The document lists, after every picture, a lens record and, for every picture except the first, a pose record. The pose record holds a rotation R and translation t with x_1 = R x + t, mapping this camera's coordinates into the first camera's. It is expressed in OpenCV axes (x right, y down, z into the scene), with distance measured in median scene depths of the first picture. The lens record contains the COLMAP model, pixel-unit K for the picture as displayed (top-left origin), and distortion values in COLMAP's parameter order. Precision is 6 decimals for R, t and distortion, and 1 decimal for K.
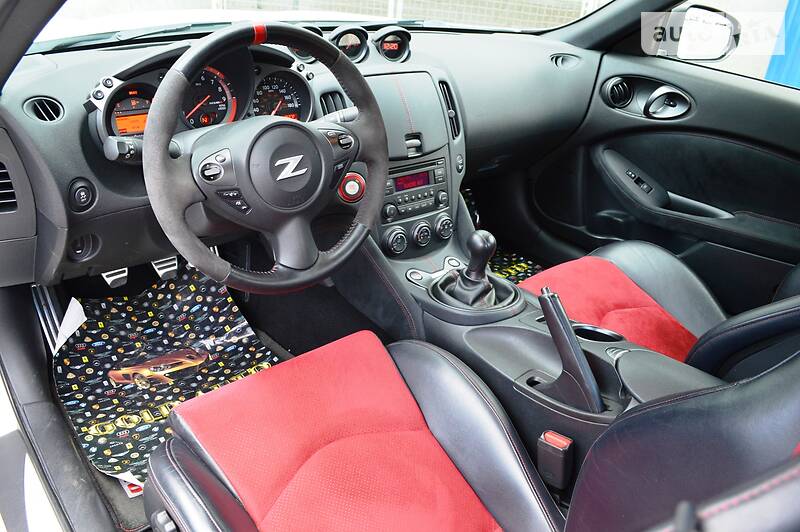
lens RADIAL K [[644.0, 0, 400.0], [0, 644.0, 266.0], [0, 0, 1]] dist [-0.080778, 0.000532]
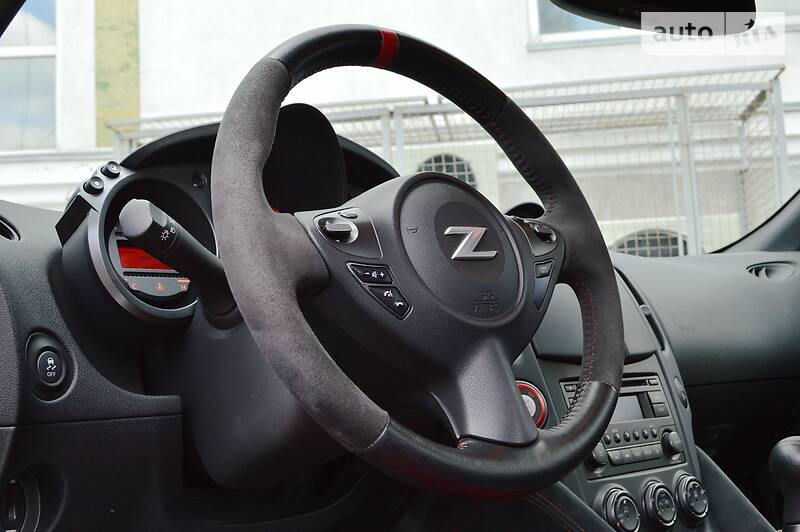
lens RADIAL K [[1010.2, 0, 398.0], [0, 1010.2, 252.2], [0, 0, 1]] dist [-0.028521, -0.031191]
pose [[0.990017, -0.132538, 0.047959, -0.178418], [0.136111, 0.810617, -0.569538, 0.209100], [0.036609, 0.570380, 0.820564, 0.213700]]
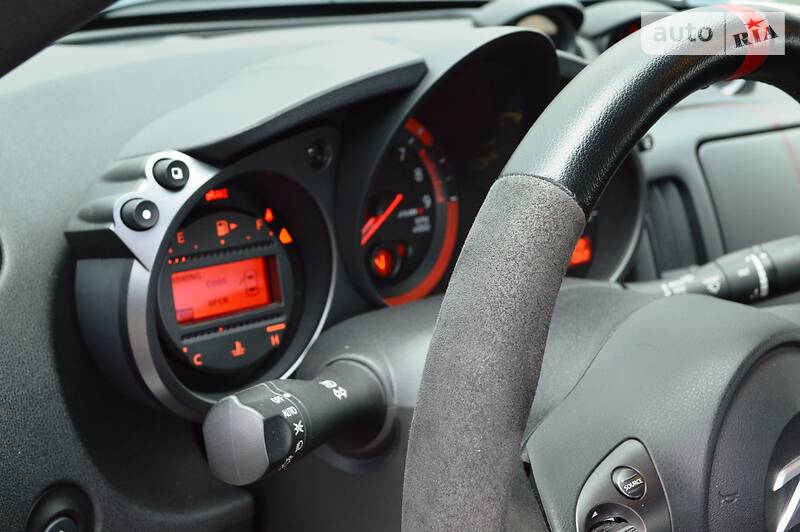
lens RADIAL K [[1057.8, 0, 400.0], [0, 1057.8, 266.0], [0, 0, 1]] dist [-0.021118, -0.063685]
pose [[0.998758, 0.026146, 0.042417, -0.253213], [-0.021808, 0.994779, -0.099697, -0.134564], [-0.044802, 0.098648, 0.994113, 0.336011]]
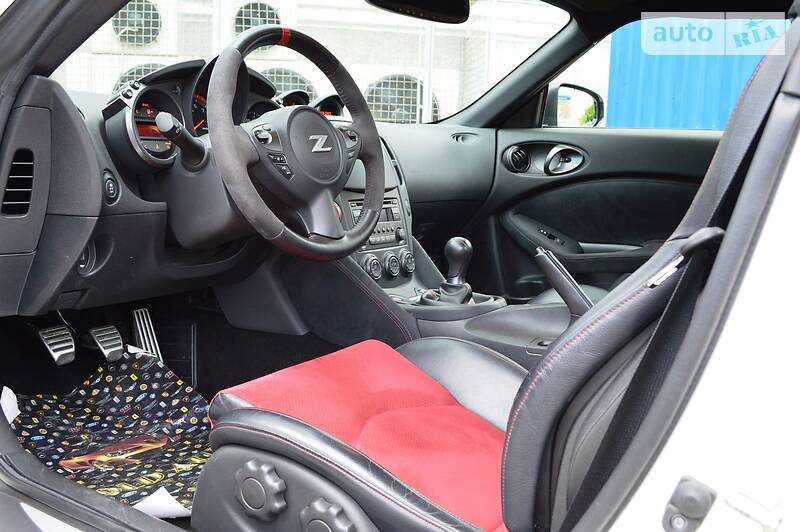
lens RADIAL K [[756.1, 0, 399.6], [0, 756.1, 257.6], [0, 0, 1]] dist [-0.068017, 0.014376]
pose [[0.956639, -0.094128, 0.275649, -0.277420], [0.180696, 0.934016, -0.308160, 0.305582], [-0.228454, 0.344606, 0.910525, -0.105532]]
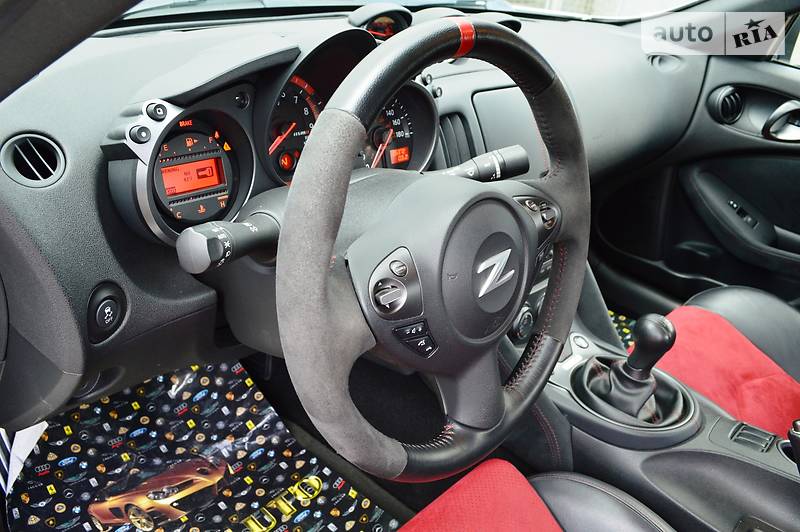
lens RADIAL K [[670.7, 0, 400.0], [0, 670.7, 266.0], [0, 0, 1]] dist [-0.078912, 0.007442]
pose [[0.990741, -0.005590, 0.135650, -0.224942], [0.000583, 0.999318, 0.036920, -0.120279], [-0.135764, -0.036499, 0.990069, 0.268393]]
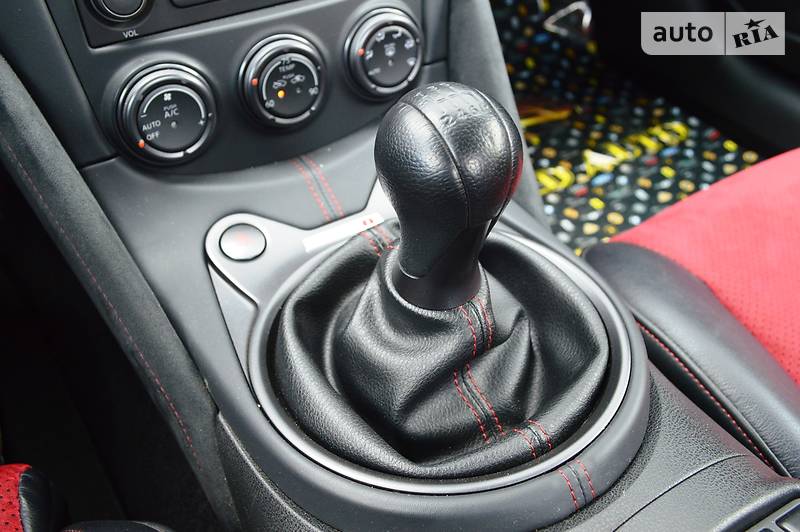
lens RADIAL K [[756.1, 0, 399.6], [0, 756.1, 257.6], [0, 0, 1]] dist [-0.068017, 0.014376]
pose [[0.985934, 0.051588, -0.158975, 0.133087], [-0.012651, 0.971478, 0.236790, -0.051226], [0.166656, -0.231449, 0.958466, 0.672387]]
